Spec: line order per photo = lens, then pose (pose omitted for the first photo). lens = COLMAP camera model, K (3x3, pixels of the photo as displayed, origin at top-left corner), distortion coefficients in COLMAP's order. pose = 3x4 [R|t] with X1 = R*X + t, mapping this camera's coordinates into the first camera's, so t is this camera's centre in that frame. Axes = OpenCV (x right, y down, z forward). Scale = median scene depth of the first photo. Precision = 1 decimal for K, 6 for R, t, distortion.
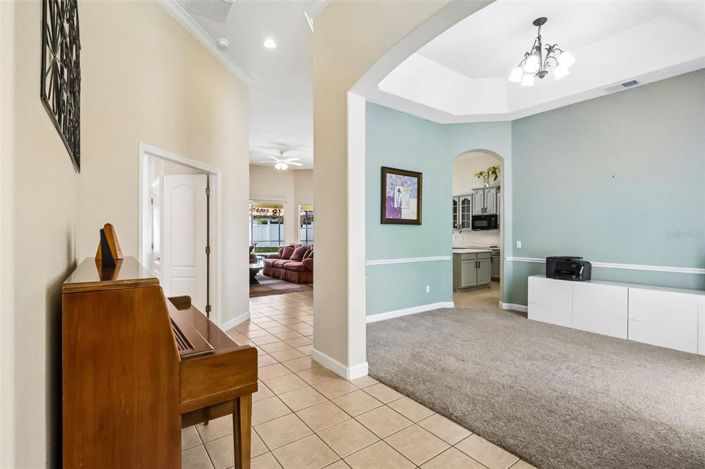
lens RADIAL K [[333.7, 0, 355.4], [0, 333.7, 233.5], [0, 0, 1]] dist [0.001690, 0.000659]
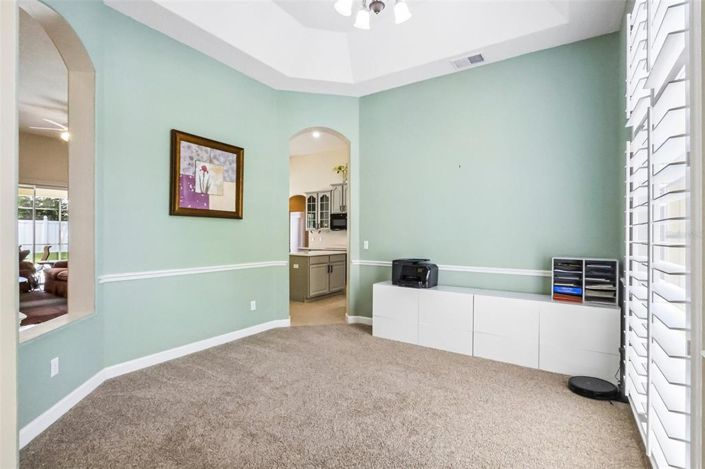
lens RADIAL K [[333.7, 0, 352.2], [0, 333.7, 235.5], [0, 0, 1]] dist [0.001690, 0.000659]
pose [[0.940886, 0.003362, 0.338707, 0.182845], [-0.003611, 0.999993, 0.000104, 0.009369], [-0.338704, -0.001321, 0.940892, 0.235516]]
